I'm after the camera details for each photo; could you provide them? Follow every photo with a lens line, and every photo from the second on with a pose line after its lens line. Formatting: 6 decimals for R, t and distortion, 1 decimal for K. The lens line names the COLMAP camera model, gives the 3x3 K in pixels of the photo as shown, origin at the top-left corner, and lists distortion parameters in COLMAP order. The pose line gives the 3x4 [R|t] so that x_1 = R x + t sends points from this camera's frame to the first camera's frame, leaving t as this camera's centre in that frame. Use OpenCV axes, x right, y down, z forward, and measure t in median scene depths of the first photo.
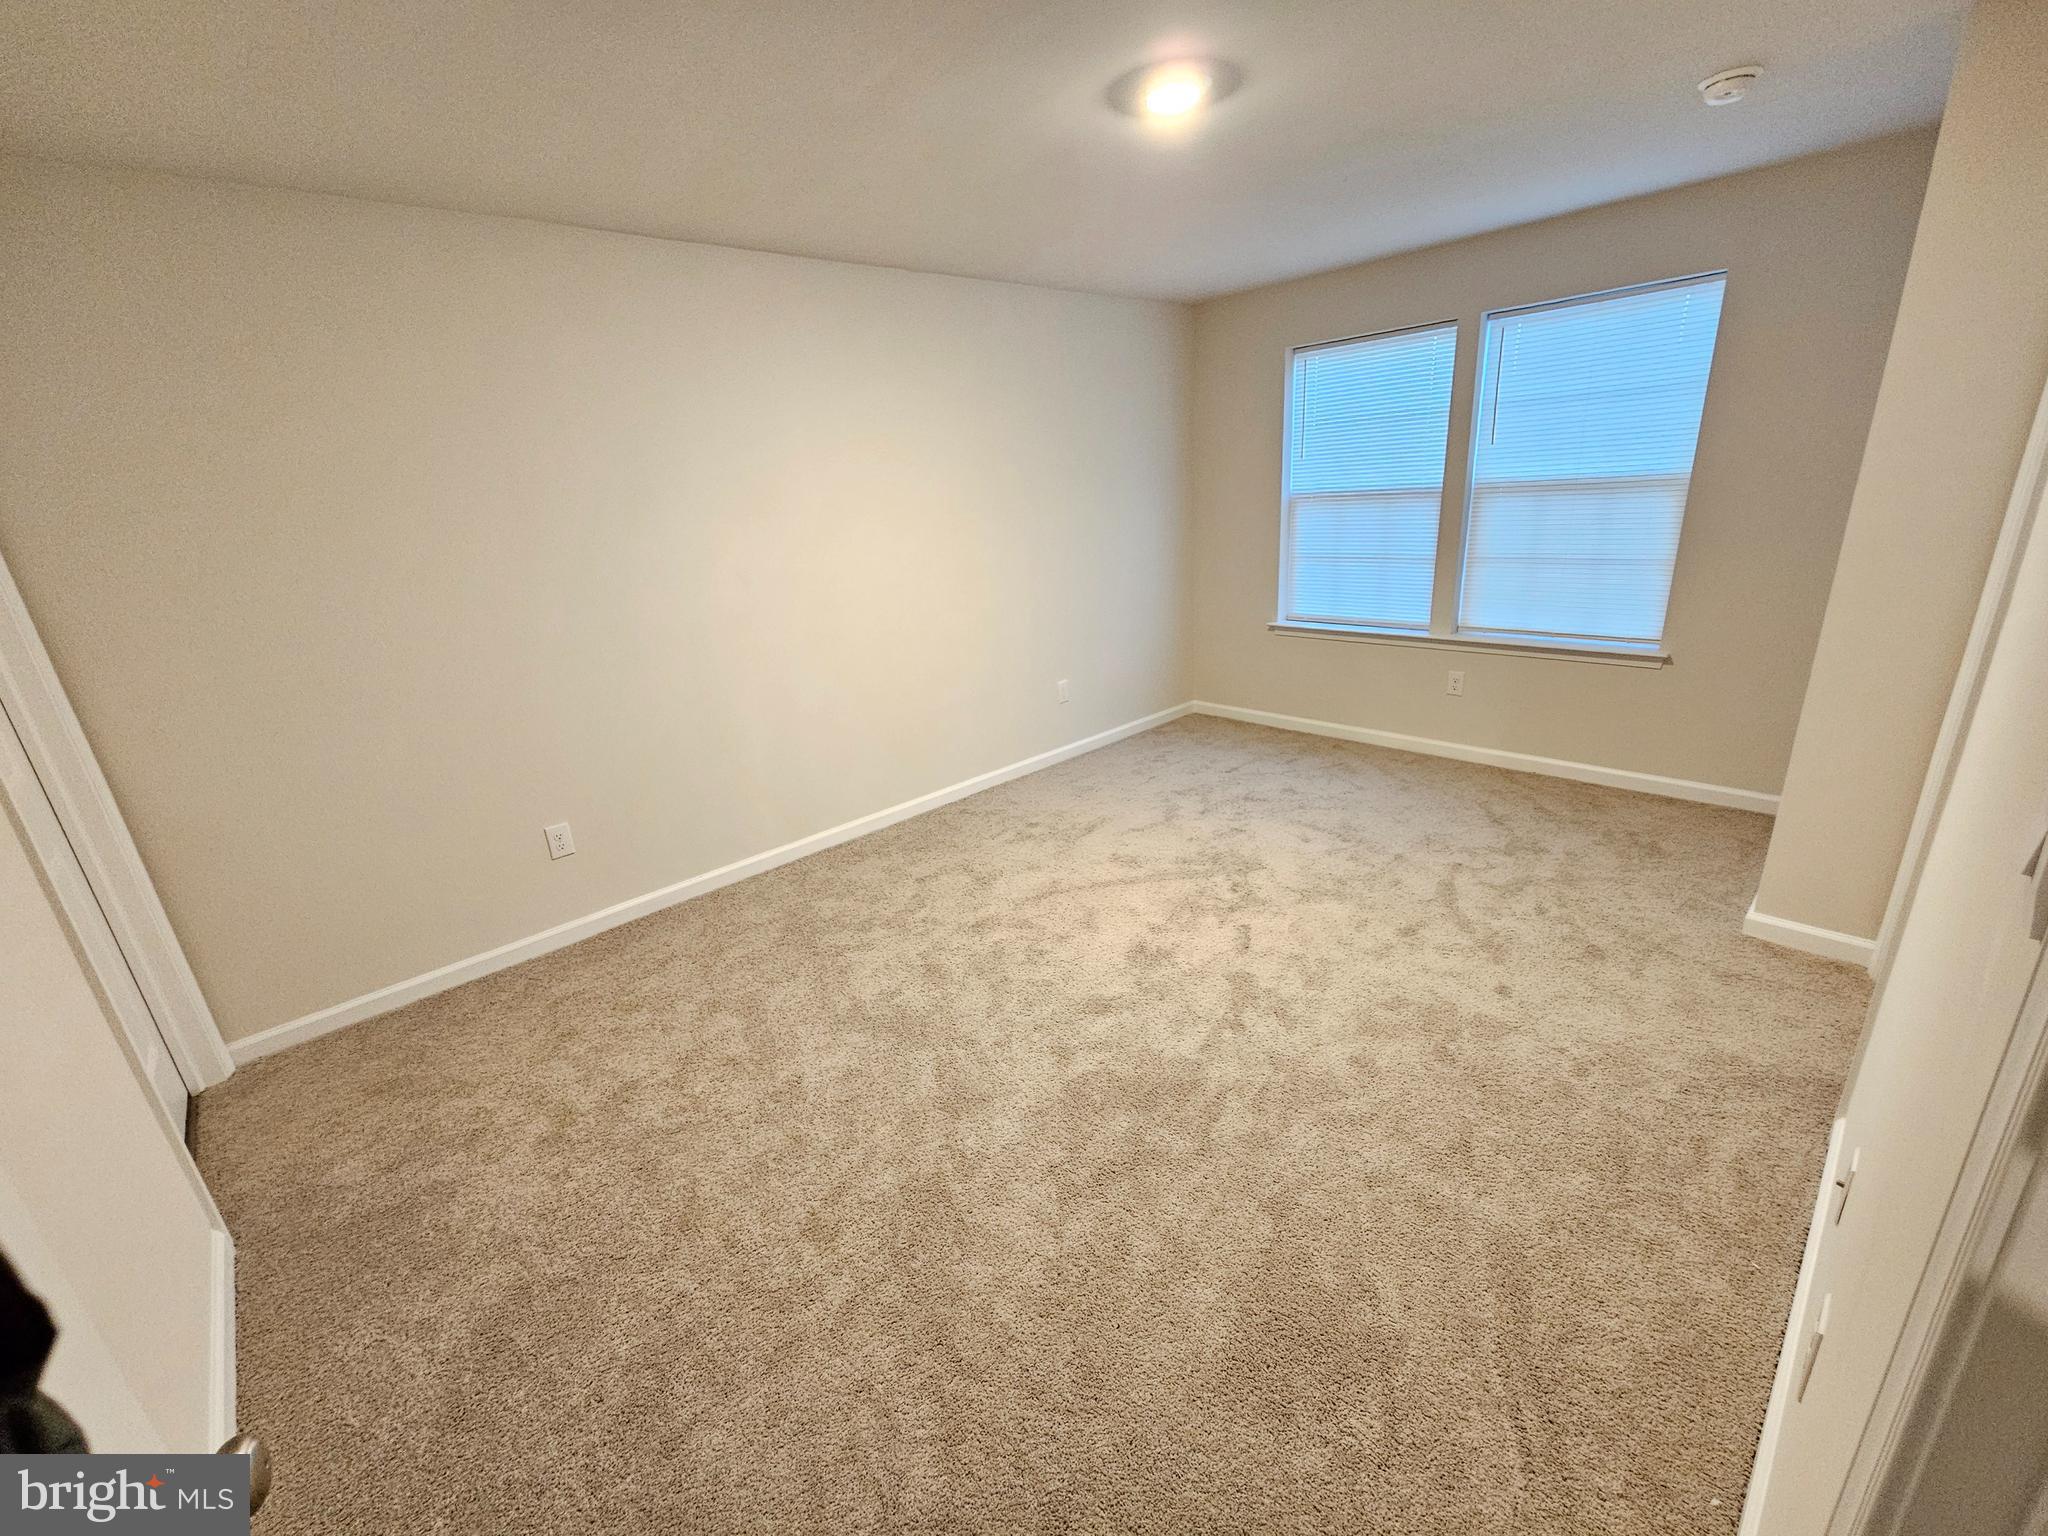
lens RADIAL K [[841.8, 0, 1034.3], [0, 841.8, 766.7], [0, 0, 1]] dist [-0.005346, 0.002468]
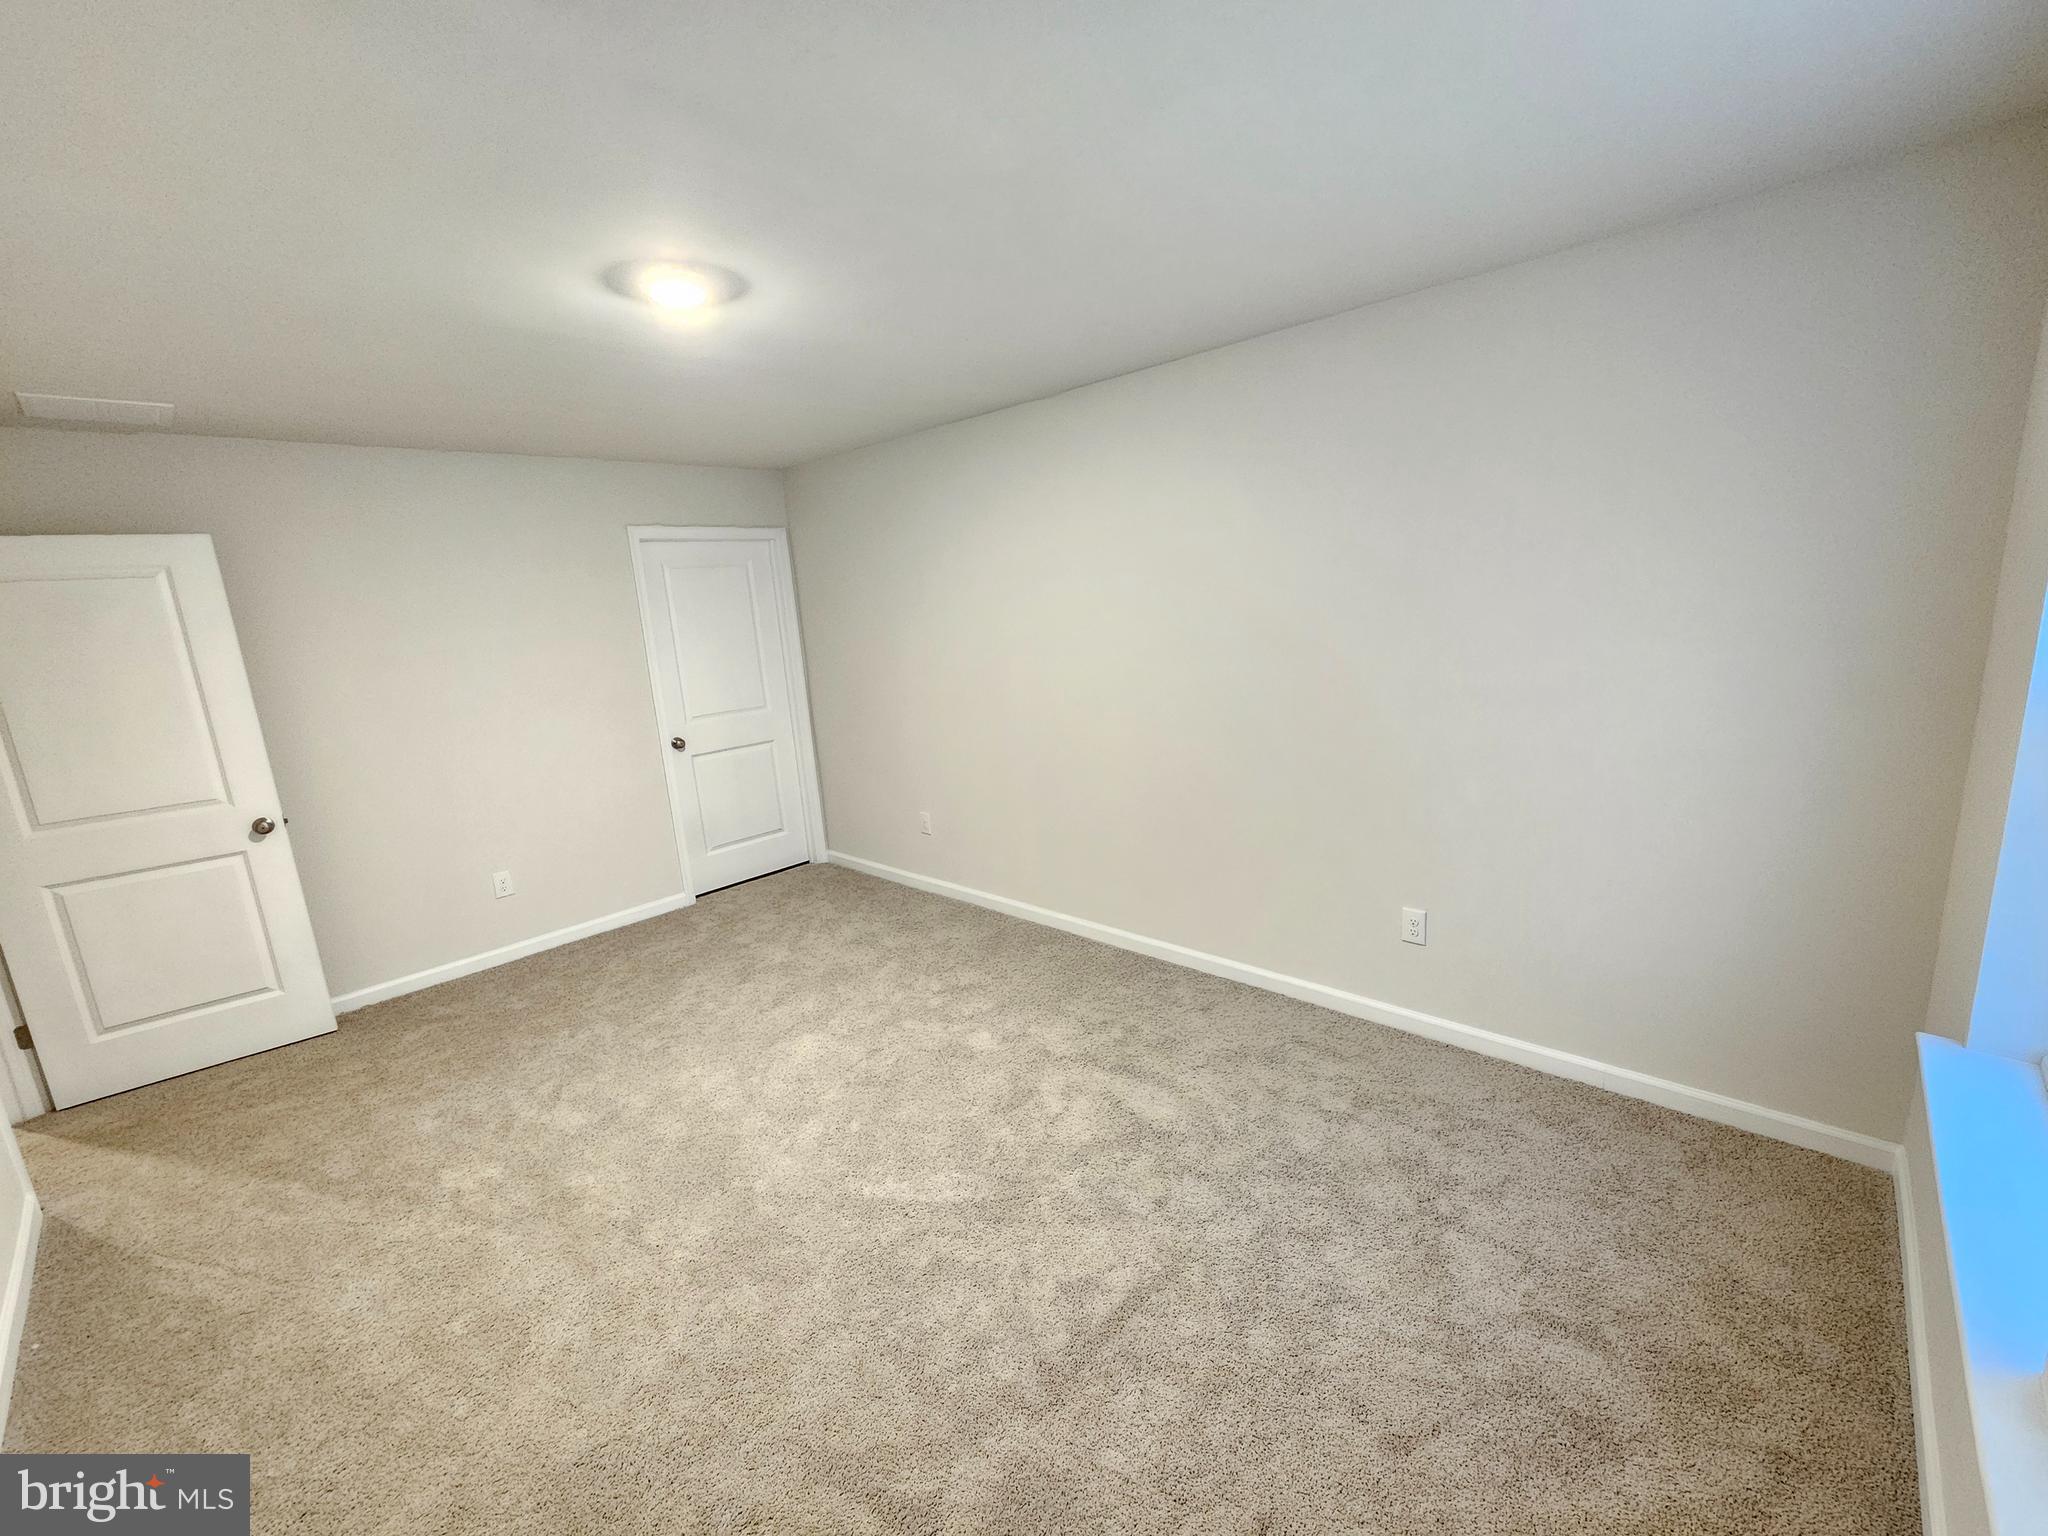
lens RADIAL K [[841.8, 0, 1024.3], [0, 841.8, 763.8], [0, 0, 1]] dist [-0.005346, 0.002468]
pose [[0.069307, 0.255338, -0.964365, 0.652785], [-0.266461, 0.936306, 0.228759, -0.300549], [0.961351, 0.241111, 0.132930, 0.699492]]
